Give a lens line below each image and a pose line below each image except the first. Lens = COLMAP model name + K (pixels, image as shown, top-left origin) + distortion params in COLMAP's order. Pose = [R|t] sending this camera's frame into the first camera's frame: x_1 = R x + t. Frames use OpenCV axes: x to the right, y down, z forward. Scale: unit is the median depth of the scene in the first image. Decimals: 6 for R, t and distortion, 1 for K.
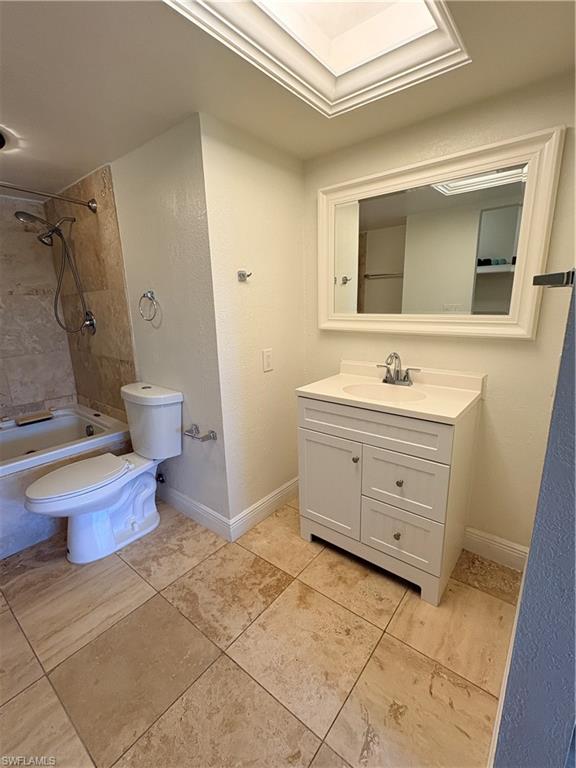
lens RADIAL K [[344.2, 0, 288.0], [0, 344.2, 384.0], [0, 0, 1]] dist [-0.001328, -0.000089]
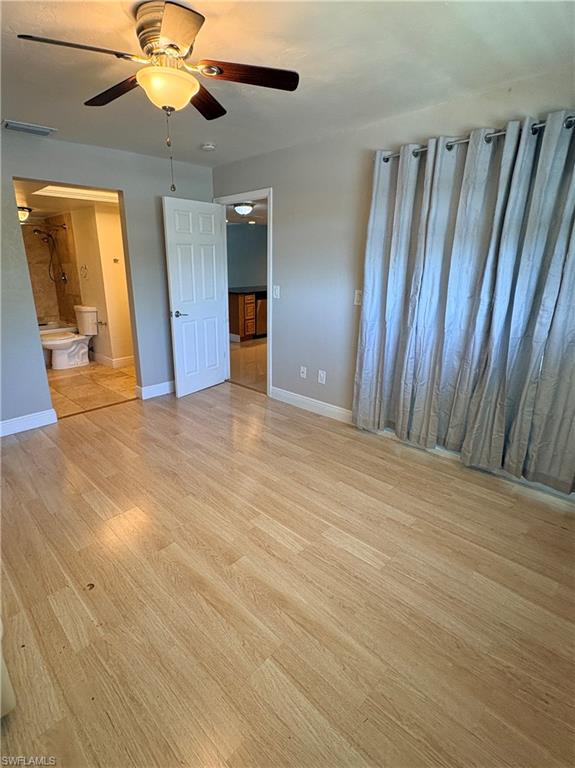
lens RADIAL K [[402.9, 0, 290.2], [0, 402.9, 400.5], [0, 0, 1]] dist [-0.028952, 0.000135]
pose [[0.995984, 0.058086, -0.068130, 1.335027], [-0.052305, 0.995111, 0.083774, 0.385000], [0.072663, -0.079874, 0.994153, -1.829966]]
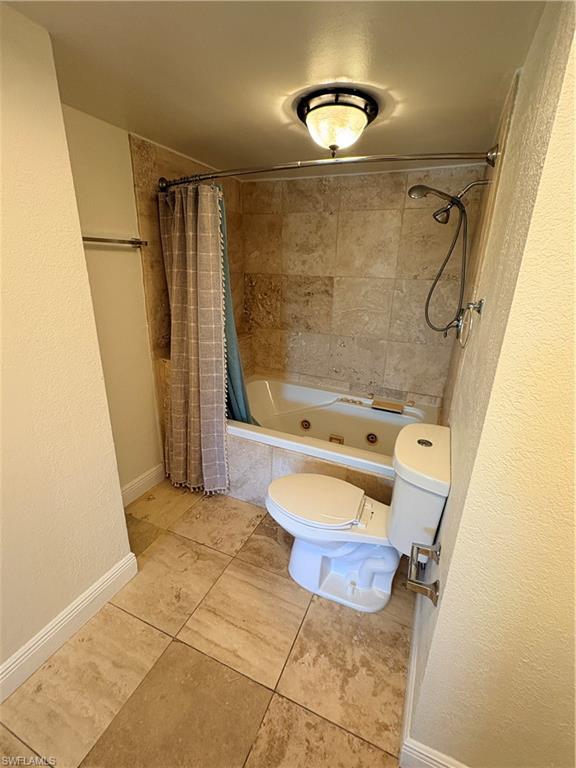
lens RADIAL K [[344.2, 0, 288.0], [0, 344.2, 384.0], [0, 0, 1]] dist [-0.001328, -0.000089]
pose [[0.261110, 0.344272, -0.901831, 0.078392], [-0.264272, 0.924042, 0.276236, -0.217687], [0.928430, 0.166201, 0.332258, 0.551018]]
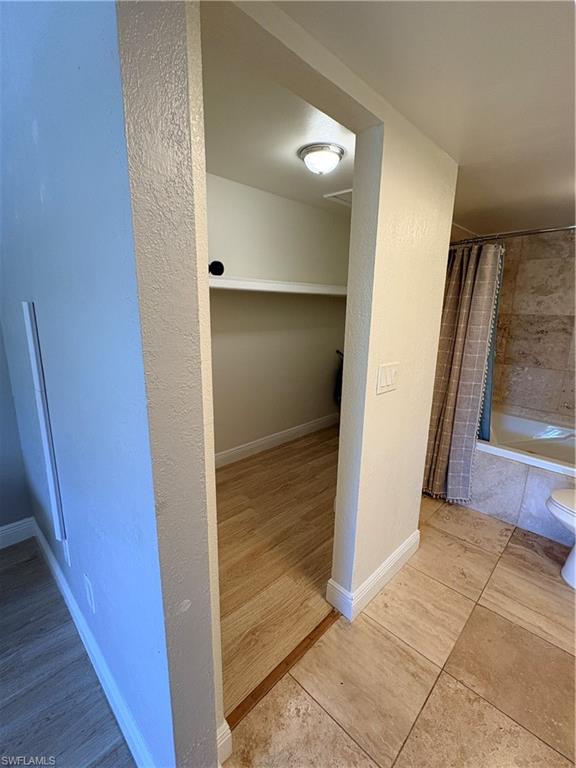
lens RADIAL K [[344.2, 0, 288.0], [0, 344.2, 384.0], [0, 0, 1]] dist [-0.001328, -0.000089]
pose [[-0.091023, 0.245401, -0.965139, 0.308491], [-0.252773, 0.931728, 0.260745, -0.086299], [0.963234, 0.267695, -0.022778, 0.051210]]
